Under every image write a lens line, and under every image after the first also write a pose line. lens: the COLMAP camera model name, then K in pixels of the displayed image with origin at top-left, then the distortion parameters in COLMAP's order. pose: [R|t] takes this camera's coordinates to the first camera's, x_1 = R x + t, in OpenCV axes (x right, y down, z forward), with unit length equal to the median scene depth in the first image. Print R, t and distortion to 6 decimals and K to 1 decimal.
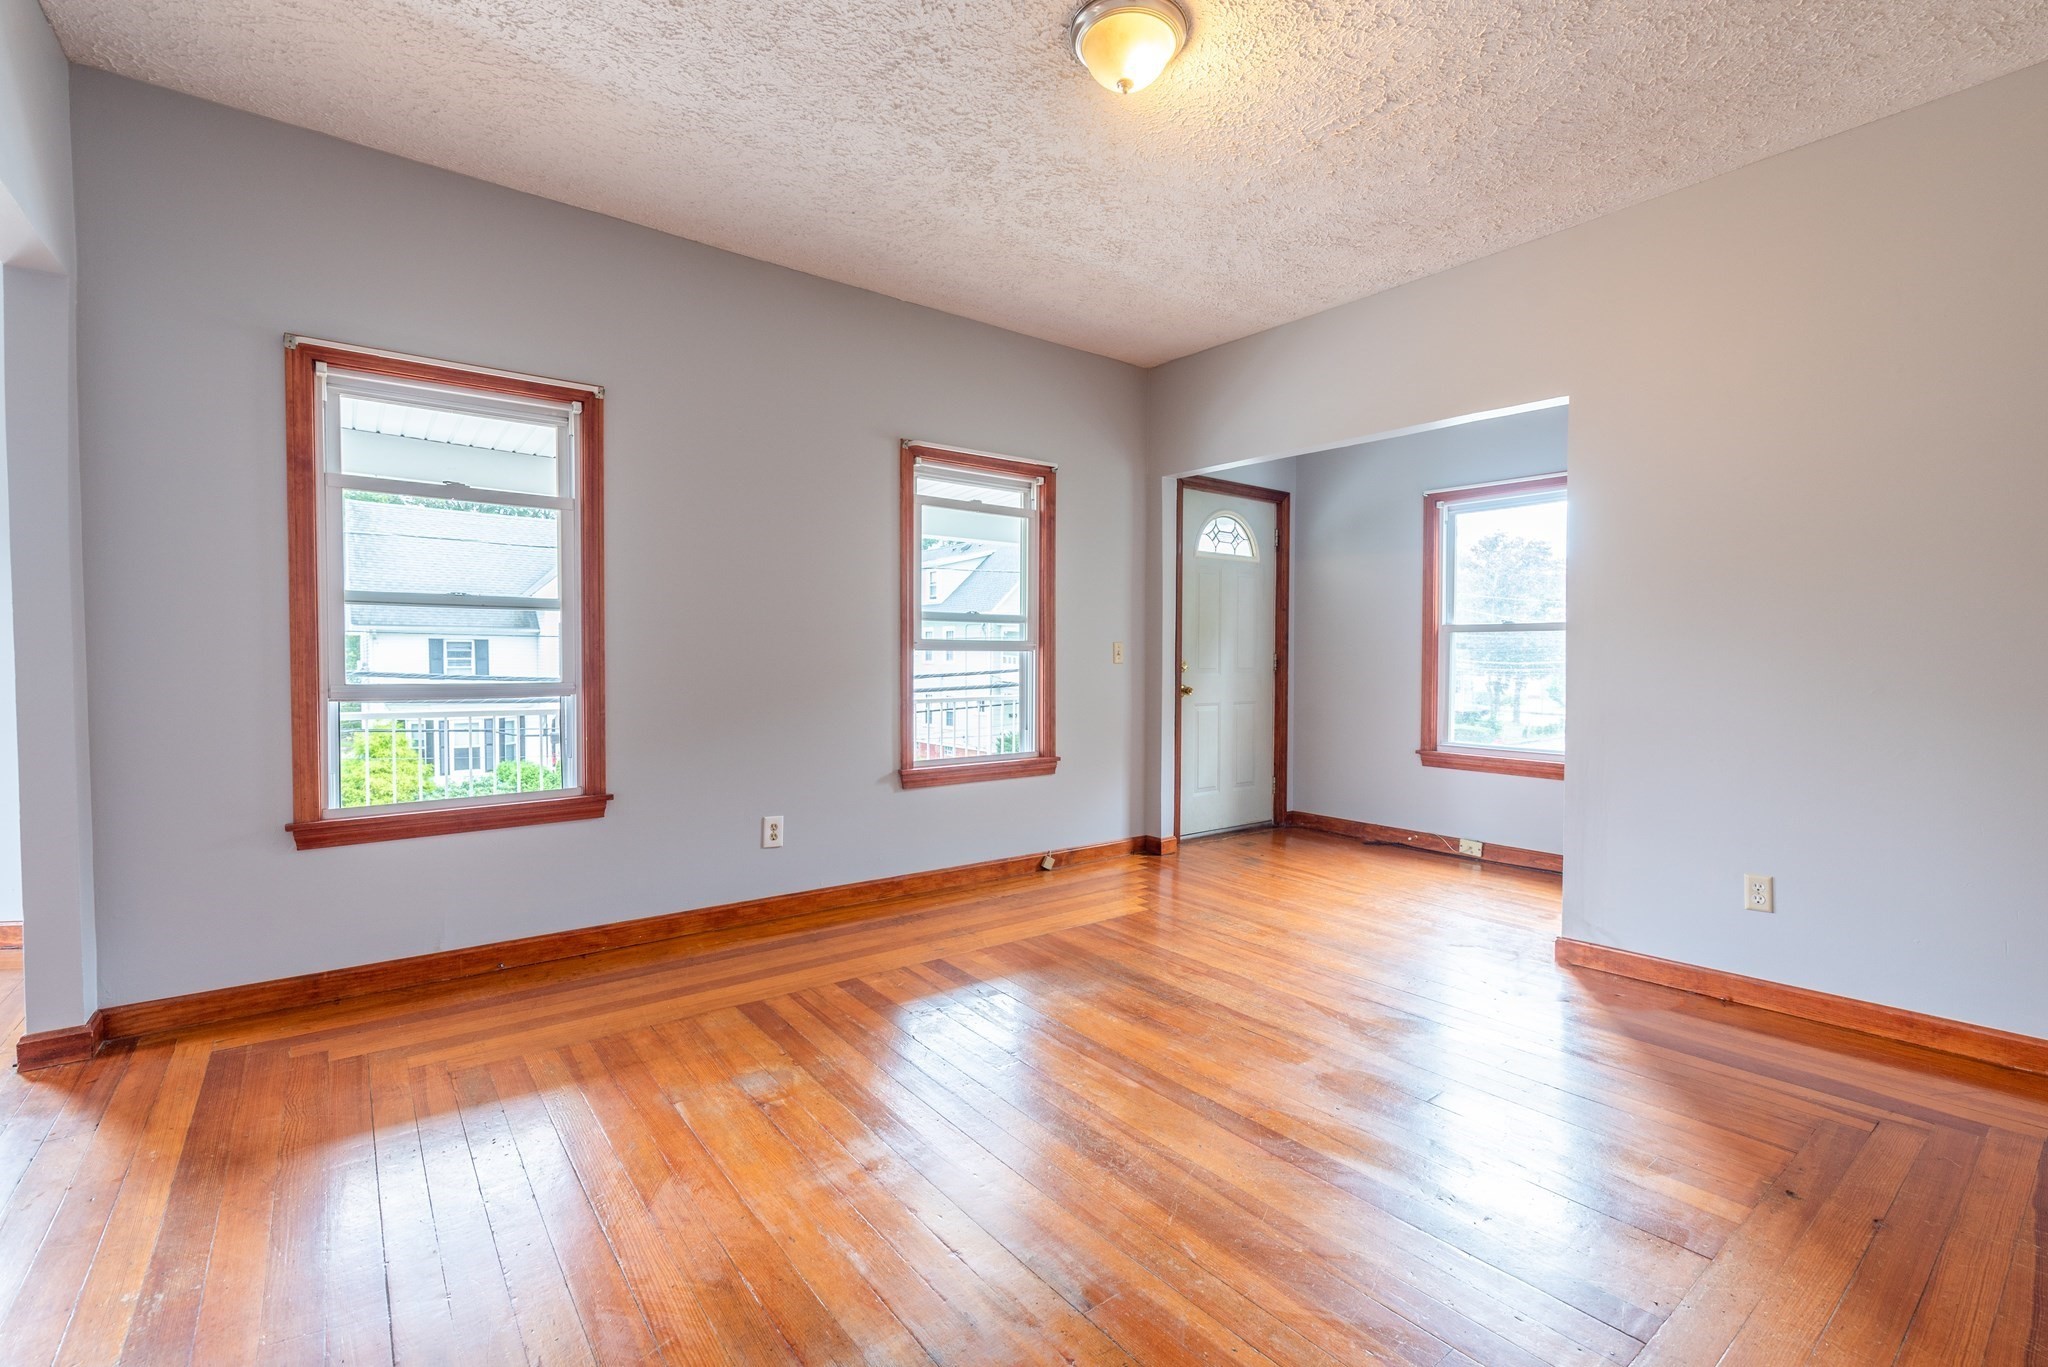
lens RADIAL K [[901.9, 0, 1030.3], [0, 901.9, 685.9], [0, 0, 1]] dist [0.000688, 0.000222]
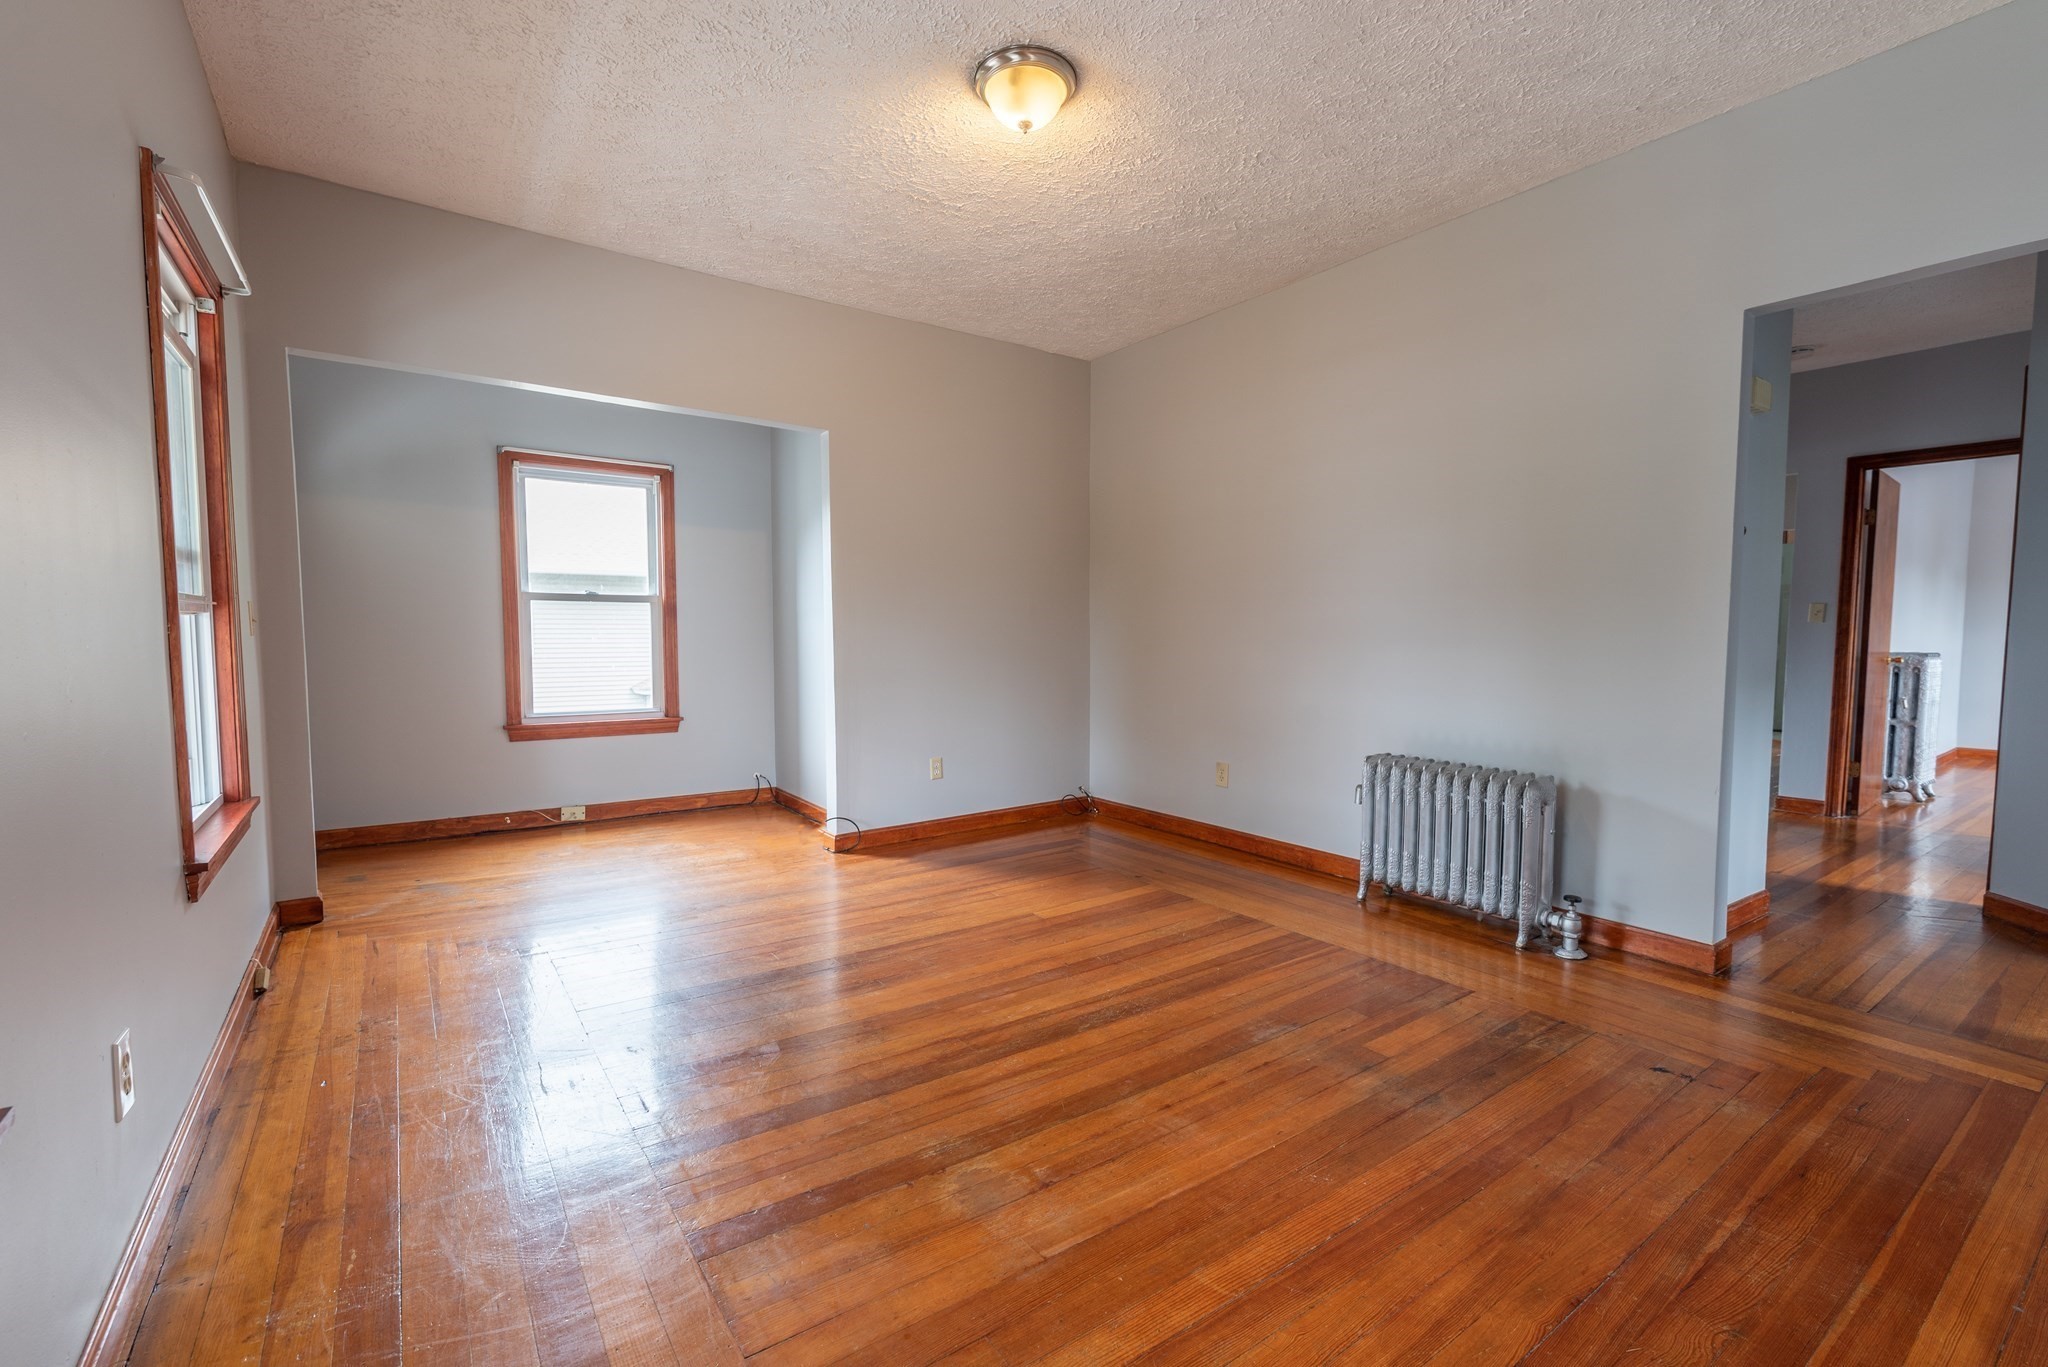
lens RADIAL K [[885.2, 0, 1028.1], [0, 885.2, 684.7], [0, 0, 1]] dist [0.000192, 0.000230]
pose [[0.044348, -0.064660, 0.996921, -0.588634], [0.027427, 0.997606, 0.063484, -0.019114], [-0.998640, 0.024527, 0.046016, 0.537231]]
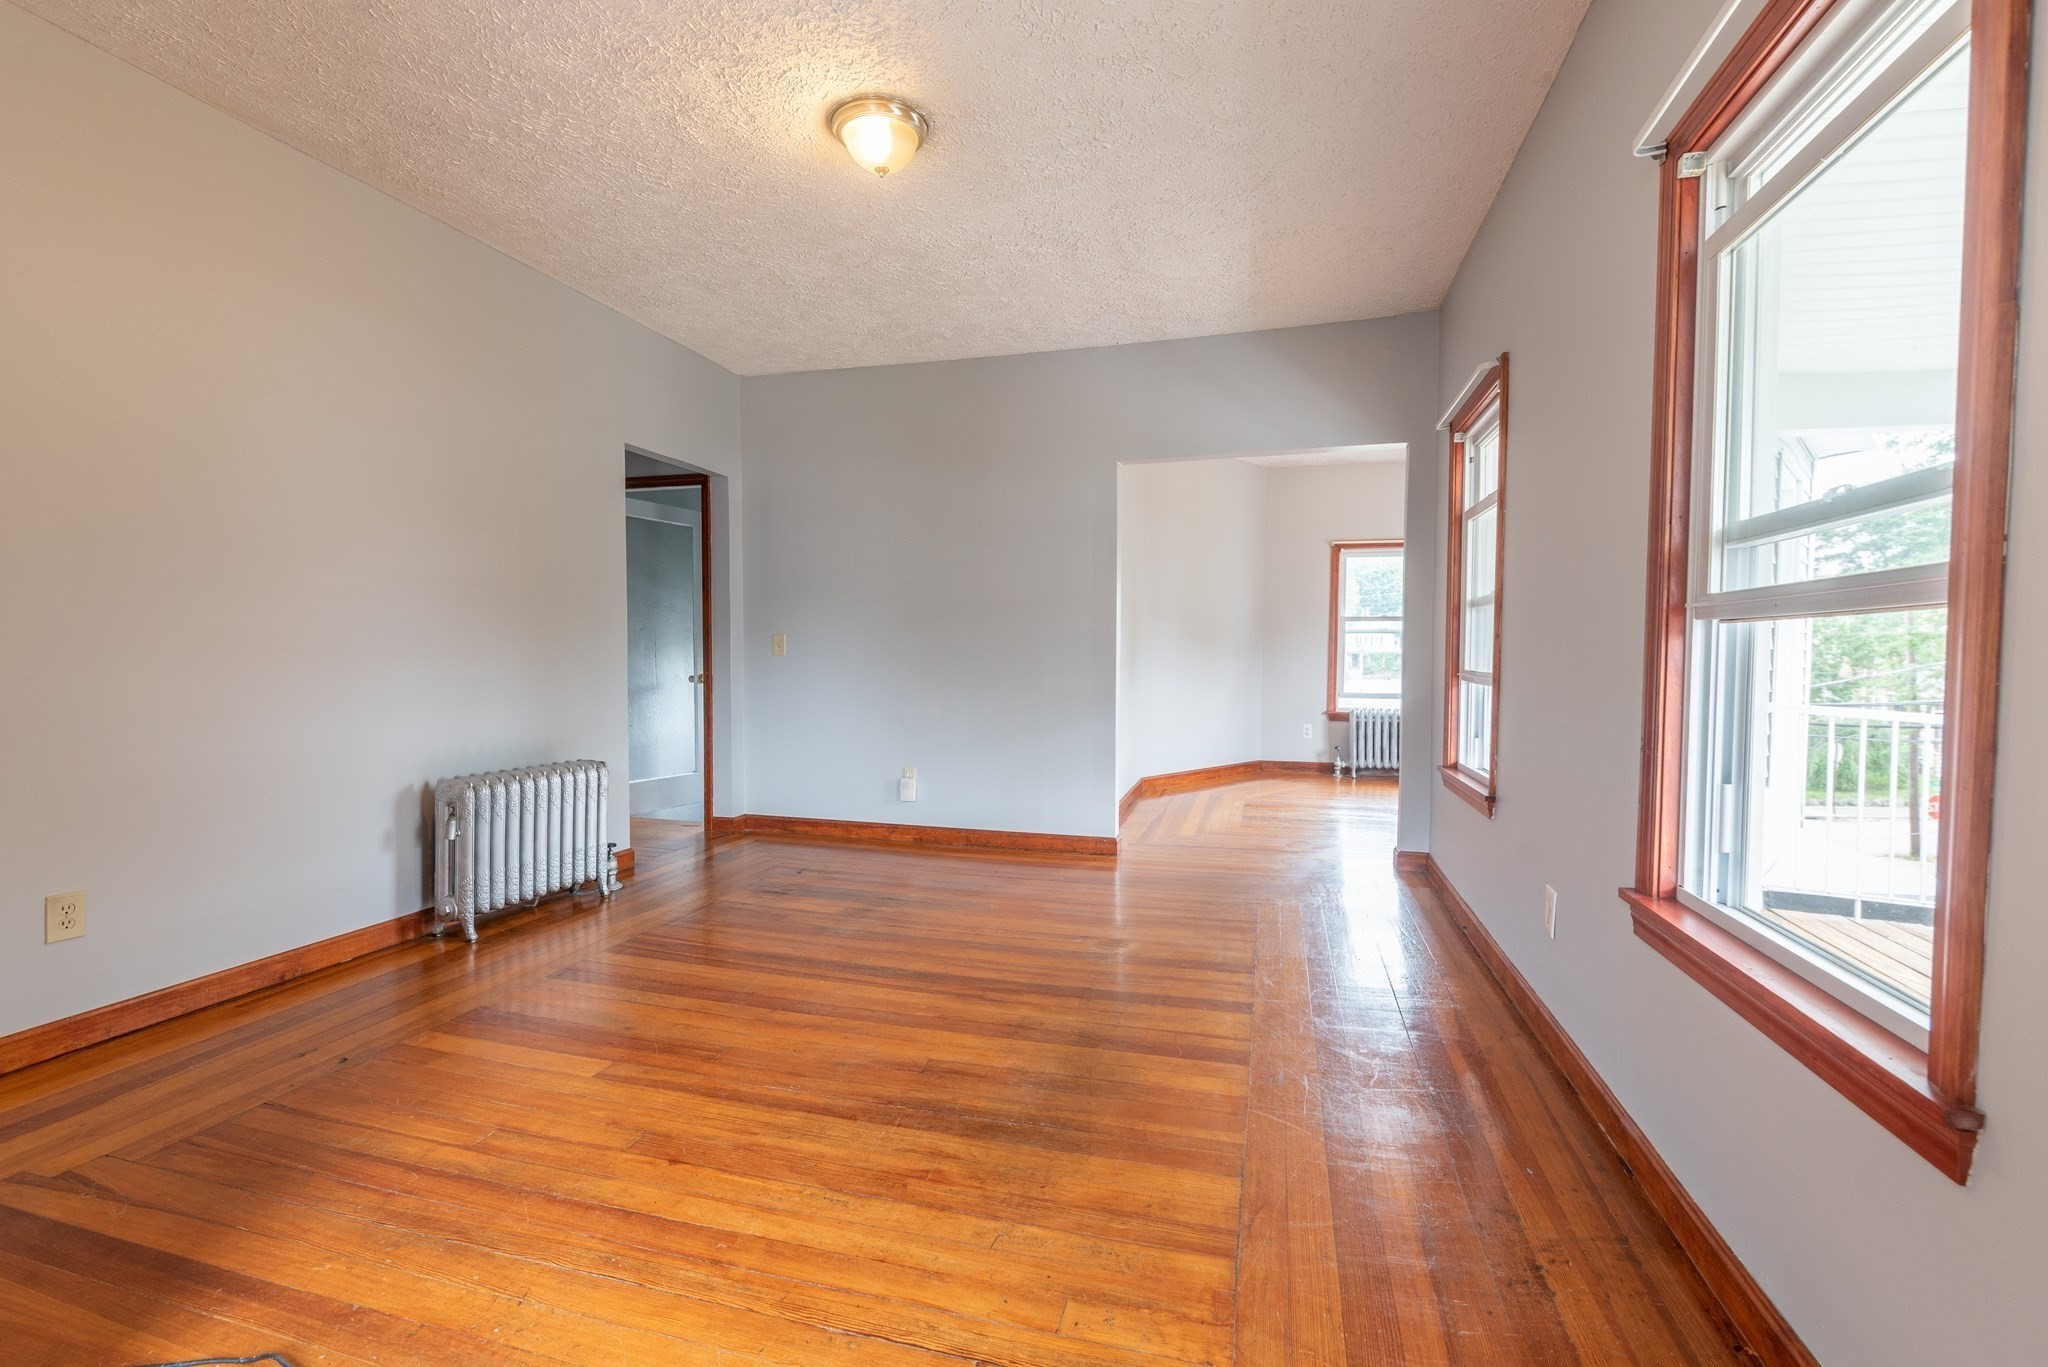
lens RADIAL K [[876.2, 0, 1019.8], [0, 876.2, 681.1], [0, 0, 1]] dist [0.000550, 0.000039]
pose [[-0.811250, 0.012162, -0.584573, 0.366603], [-0.023784, 0.998270, 0.053775, -0.028521], [0.584216, 0.057528, -0.809557, 1.176522]]
